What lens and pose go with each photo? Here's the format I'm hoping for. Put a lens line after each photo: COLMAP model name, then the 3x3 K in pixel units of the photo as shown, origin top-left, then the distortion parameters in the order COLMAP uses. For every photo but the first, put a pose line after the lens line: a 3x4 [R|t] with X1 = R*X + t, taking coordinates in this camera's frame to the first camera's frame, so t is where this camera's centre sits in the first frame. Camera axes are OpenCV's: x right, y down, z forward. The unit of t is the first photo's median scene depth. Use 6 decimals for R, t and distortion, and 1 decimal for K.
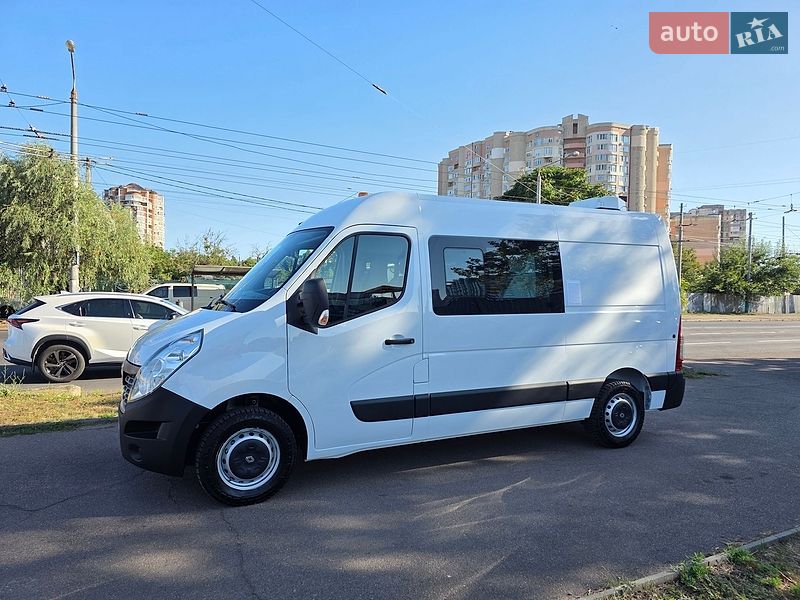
lens RADIAL K [[524.6, 0, 400.3], [0, 524.6, 306.6], [0, 0, 1]] dist [0.070383, -0.062876]
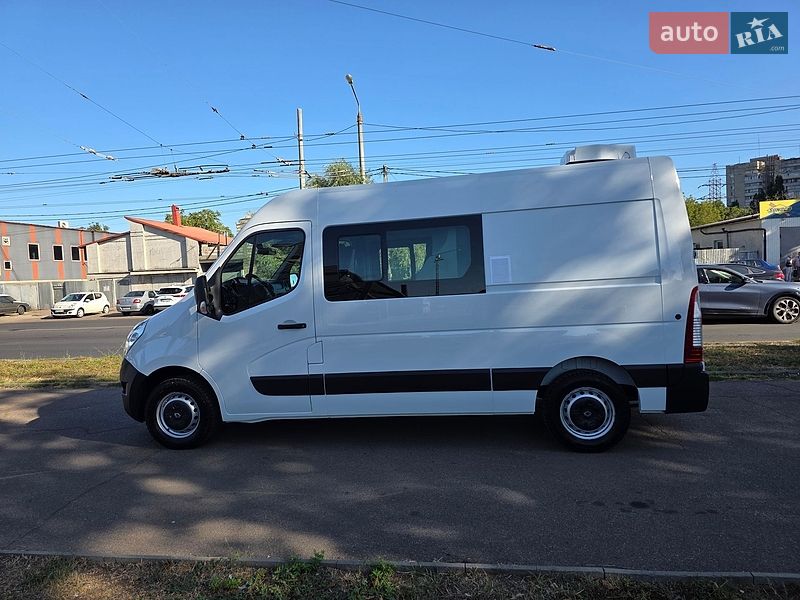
lens RADIAL K [[524.7, 0, 400.0], [0, 524.7, 300.0], [0, 0, 1]] dist [0.069667, -0.063542]
pose [[0.821551, -0.024411, -0.569613, 0.656199], [0.044708, 0.998765, 0.021678, -0.002295], [0.568380, -0.043276, 0.821627, 0.167603]]
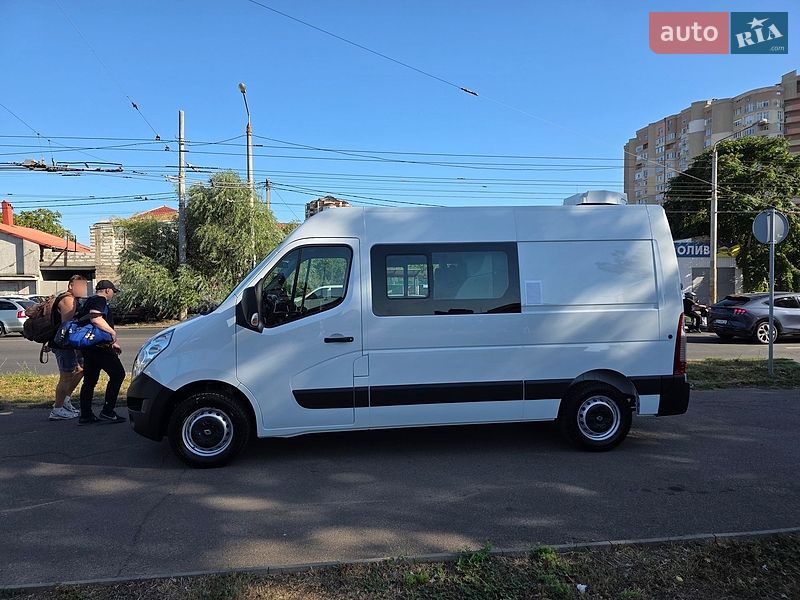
lens RADIAL K [[524.6, 0, 400.3], [0, 524.6, 306.6], [0, 0, 1]] dist [0.070383, -0.062876]
pose [[0.945000, -0.010548, -0.326900, 0.395304], [0.012356, 0.999918, 0.003455, -0.005870], [0.326837, -0.007304, 0.945053, -0.026981]]
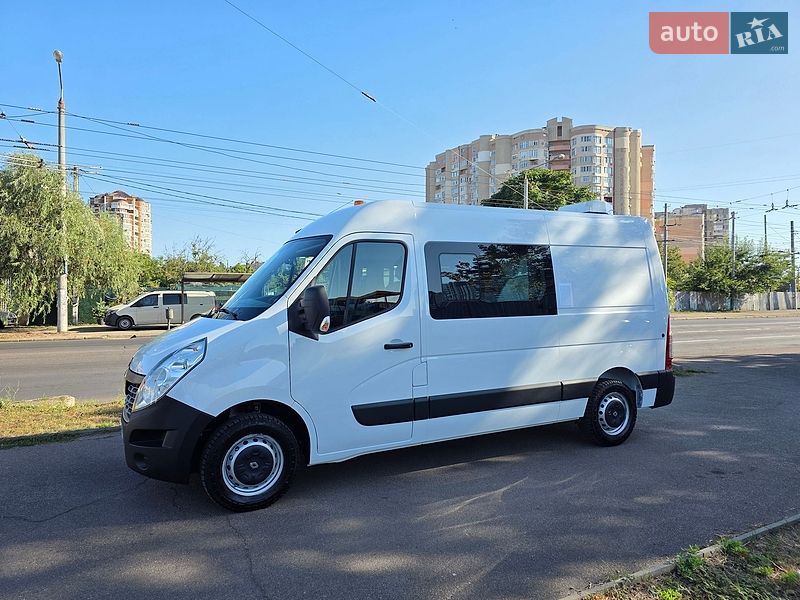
lens RADIAL K [[524.7, 0, 400.0], [0, 524.7, 300.0], [0, 0, 1]] dist [0.069667, -0.063542]
pose [[0.999663, -0.017592, 0.019082, -0.012640], [0.017942, 0.999671, -0.018319, -0.003373], [-0.018753, 0.018655, 0.999650, -0.019336]]
